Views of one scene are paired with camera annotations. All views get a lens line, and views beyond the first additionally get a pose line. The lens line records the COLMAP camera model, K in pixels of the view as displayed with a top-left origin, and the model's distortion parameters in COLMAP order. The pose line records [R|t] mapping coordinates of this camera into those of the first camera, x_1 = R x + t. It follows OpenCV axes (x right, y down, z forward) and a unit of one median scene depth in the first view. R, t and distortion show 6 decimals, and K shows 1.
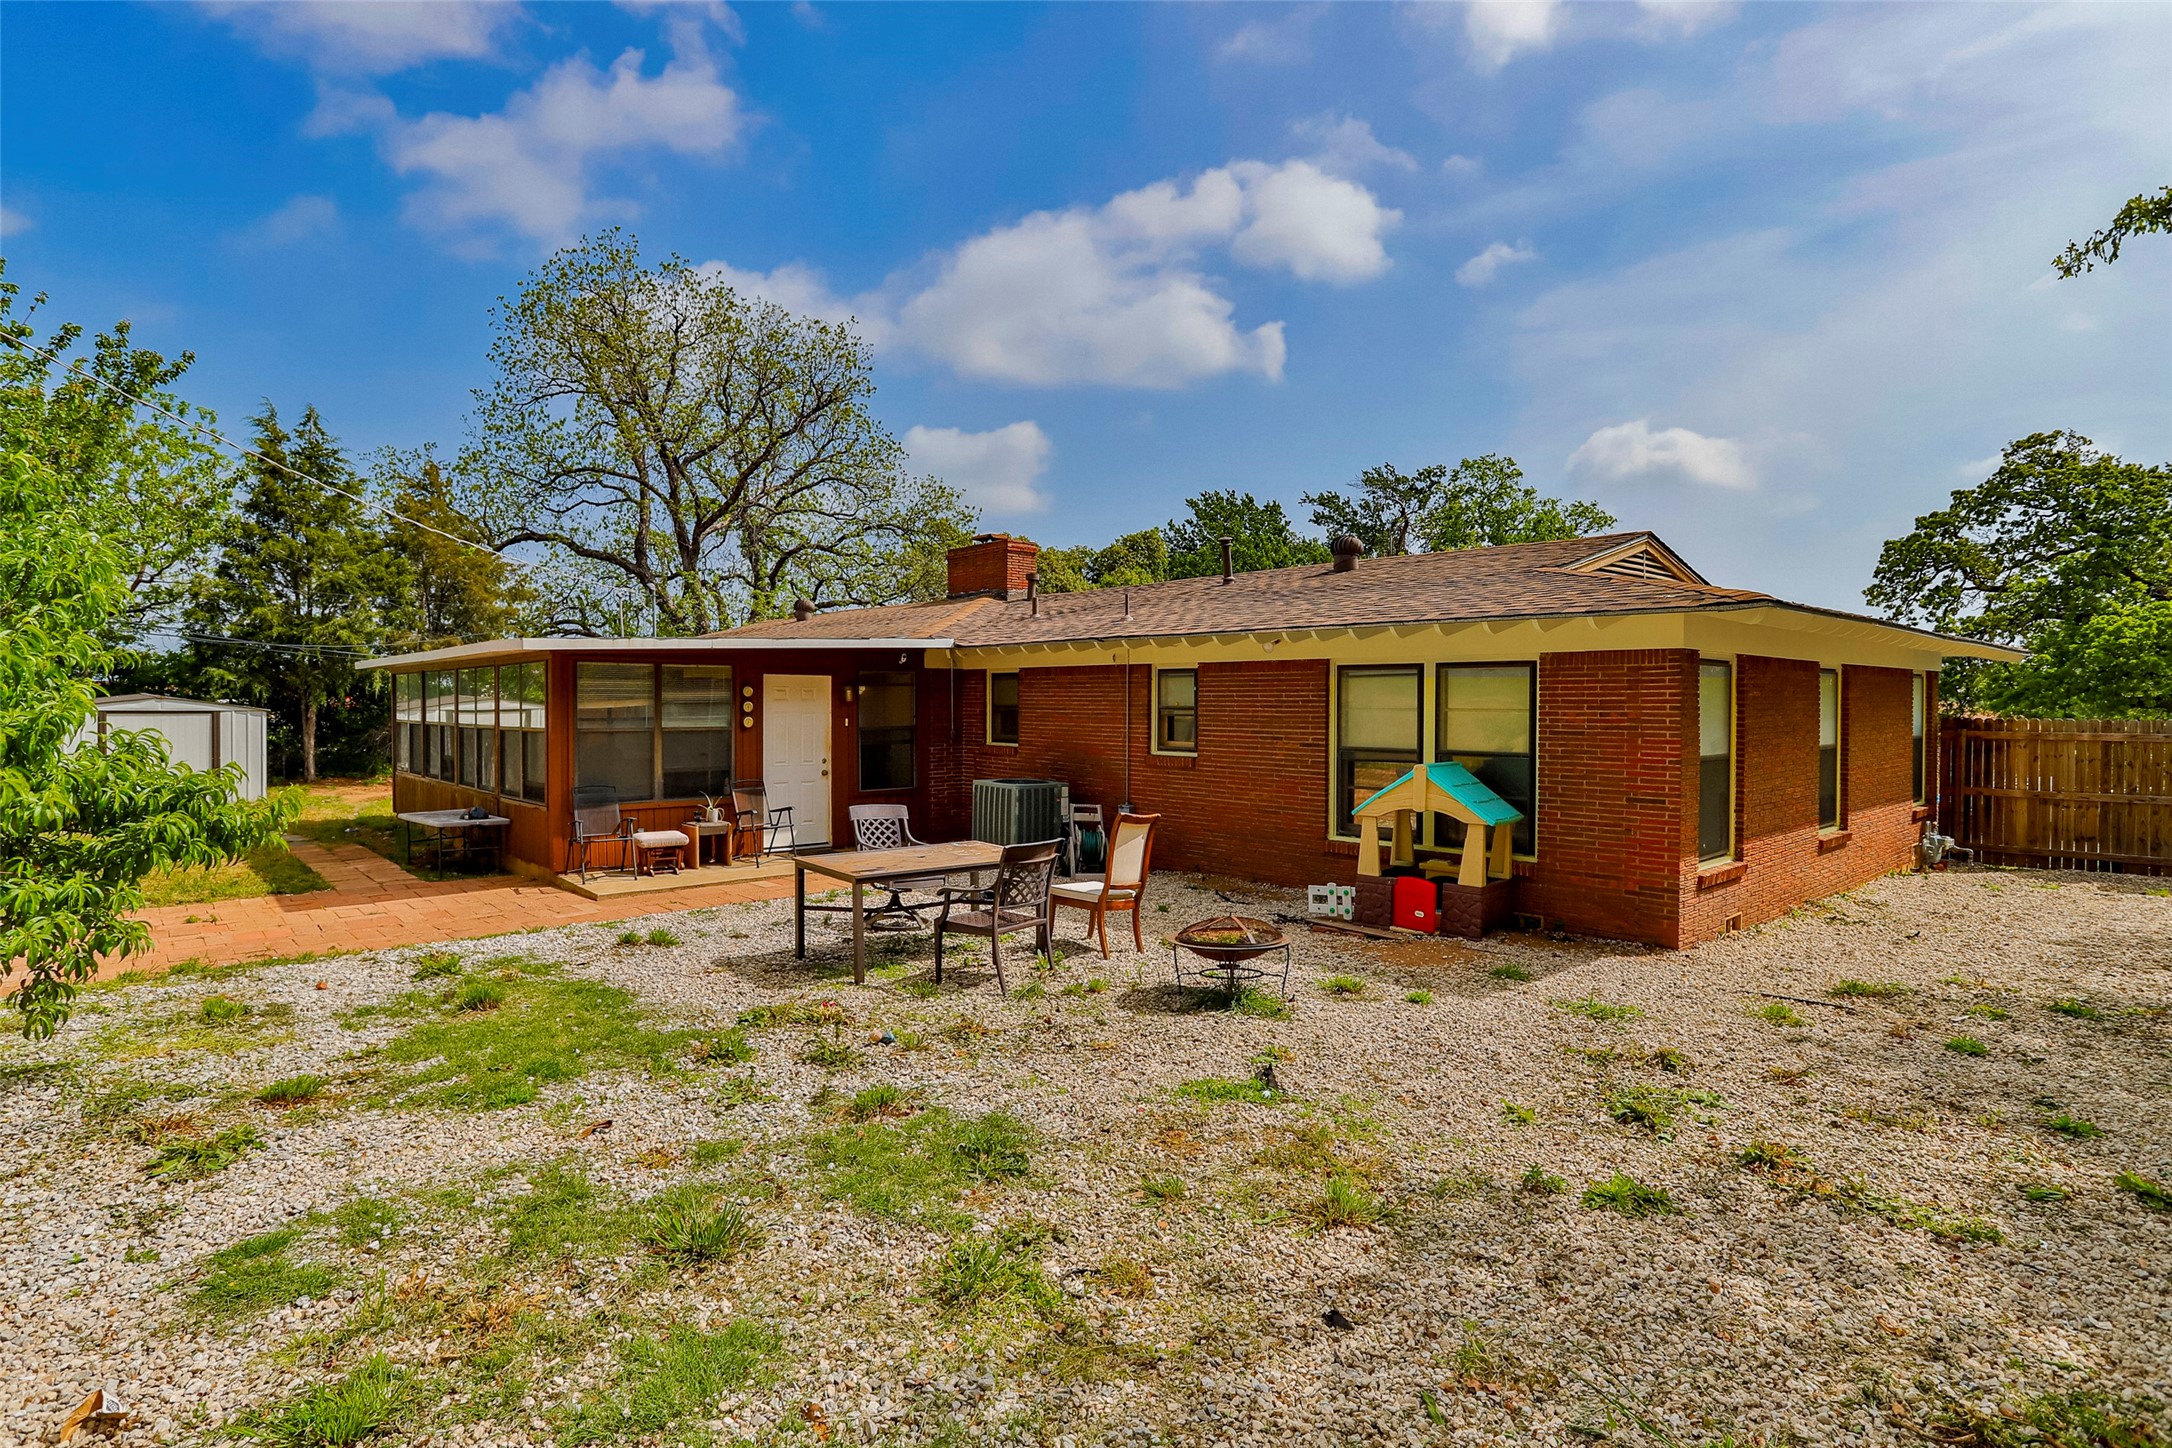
lens RADIAL K [[1110.3, 0, 1084.1], [0, 1110.3, 730.6], [0, 0, 1]] dist [-0.017898, 0.000134]
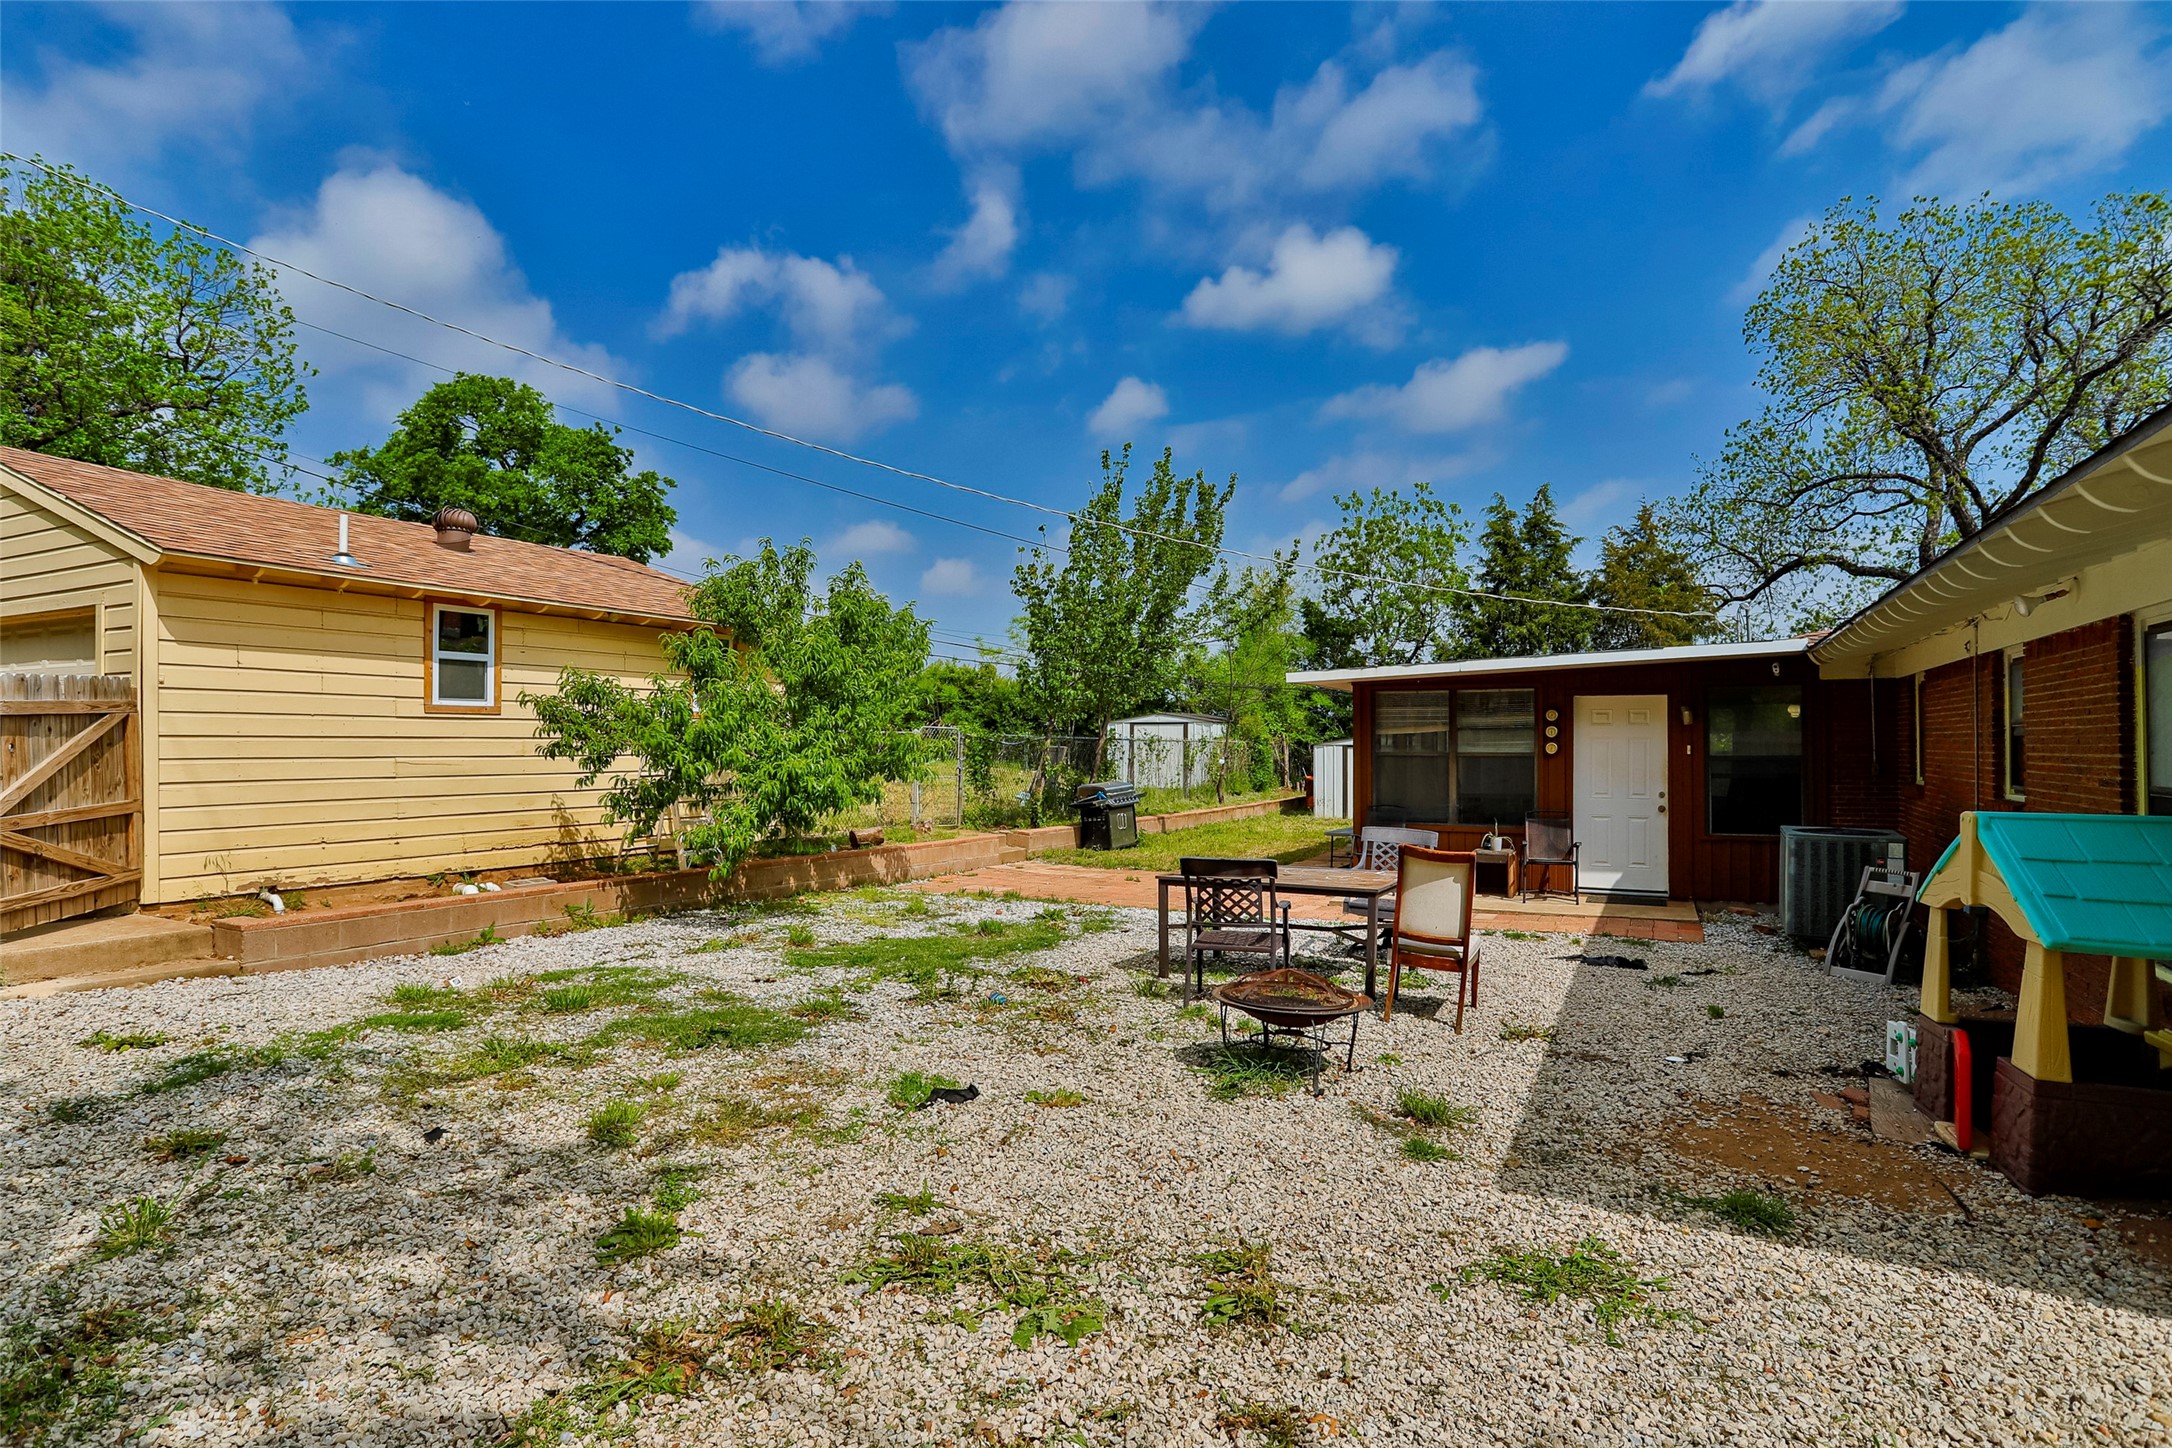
lens RADIAL K [[1110.3, 0, 1084.1], [0, 1110.3, 730.6], [0, 0, 1]] dist [-0.017898, 0.000134]
pose [[0.348901, -0.014662, -0.937045, 0.440335], [-0.022794, 0.999449, -0.024126, 0.009333], [0.936882, 0.029777, 0.348374, 0.305886]]
